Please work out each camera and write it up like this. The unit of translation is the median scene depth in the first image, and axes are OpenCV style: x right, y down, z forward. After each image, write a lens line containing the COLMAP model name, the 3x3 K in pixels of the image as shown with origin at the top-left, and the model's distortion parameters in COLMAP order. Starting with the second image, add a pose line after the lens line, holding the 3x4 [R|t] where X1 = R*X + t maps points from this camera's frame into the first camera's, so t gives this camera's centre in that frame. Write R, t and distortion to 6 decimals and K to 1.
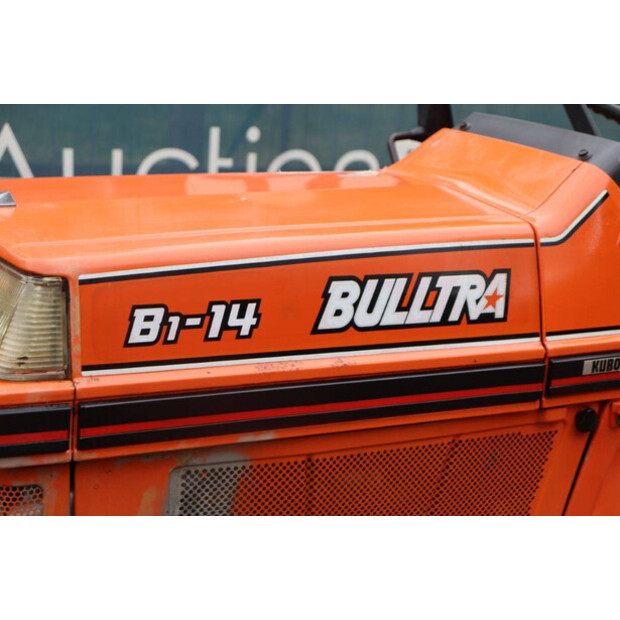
lens RADIAL K [[1352.7, 0, 310.5], [0, 1352.7, 311.3], [0, 0, 1]] dist [0.190640, 0.000000]
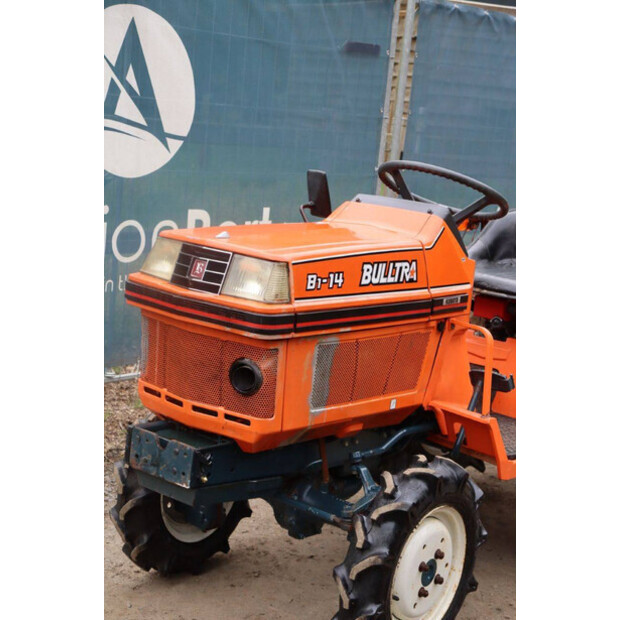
lens RADIAL K [[1296.9, 0, 310.6], [0, 1296.9, 309.0], [0, 0, 1]] dist [0.488777, 0.000000]
pose [[0.925545, -0.046067, 0.375824, -0.920629], [0.068115, 0.996636, -0.045583, 0.151574], [-0.372460, 0.067789, 0.925569, -1.058818]]
